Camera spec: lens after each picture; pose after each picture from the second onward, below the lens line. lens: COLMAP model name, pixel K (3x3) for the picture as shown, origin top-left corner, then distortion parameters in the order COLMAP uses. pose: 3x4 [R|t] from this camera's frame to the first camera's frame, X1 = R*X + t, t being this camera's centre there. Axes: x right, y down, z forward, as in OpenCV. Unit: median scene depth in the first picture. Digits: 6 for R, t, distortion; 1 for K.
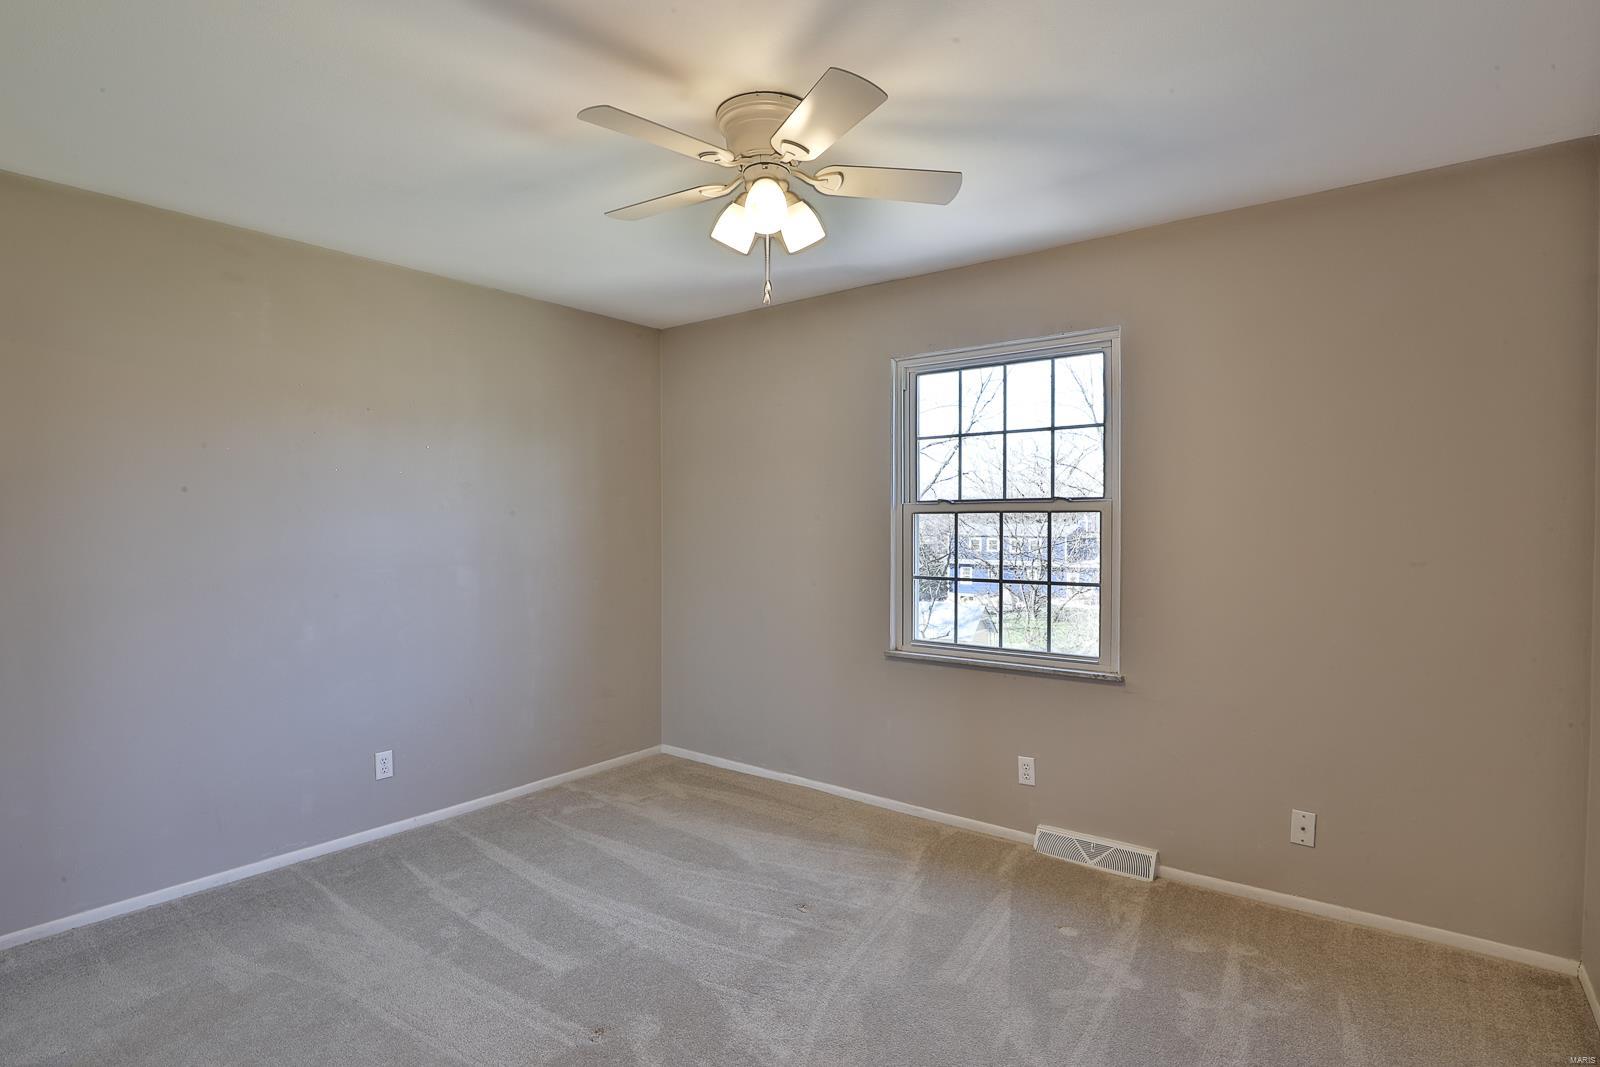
lens RADIAL K [[788.5, 0, 800.9], [0, 788.5, 551.8], [0, 0, 1]] dist [-0.038954, 0.001027]
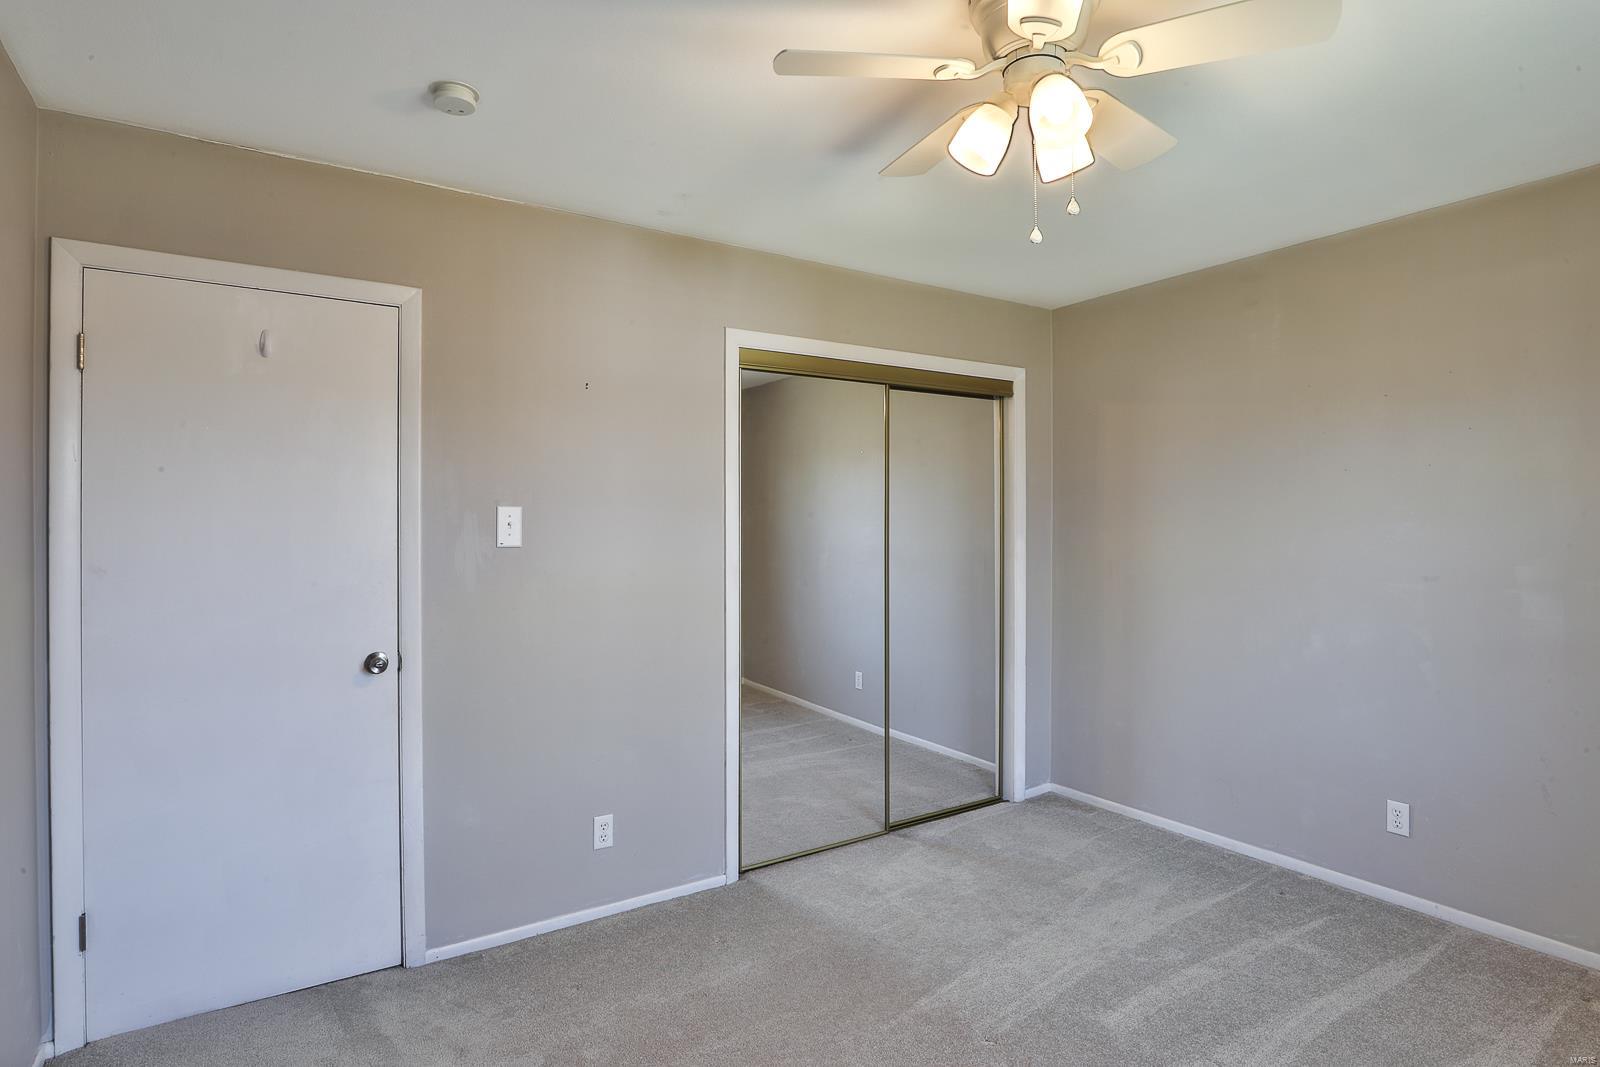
lens RADIAL K [[825.0, 0, 792.5], [0, 825.0, 522.4], [0, 0, 1]] dist [-0.037743, 0.001101]
pose [[-0.330484, -0.004649, -0.943800, 0.638777], [-0.039007, 0.999201, 0.008737, -0.030924], [0.943005, 0.039702, -0.330401, 0.861235]]
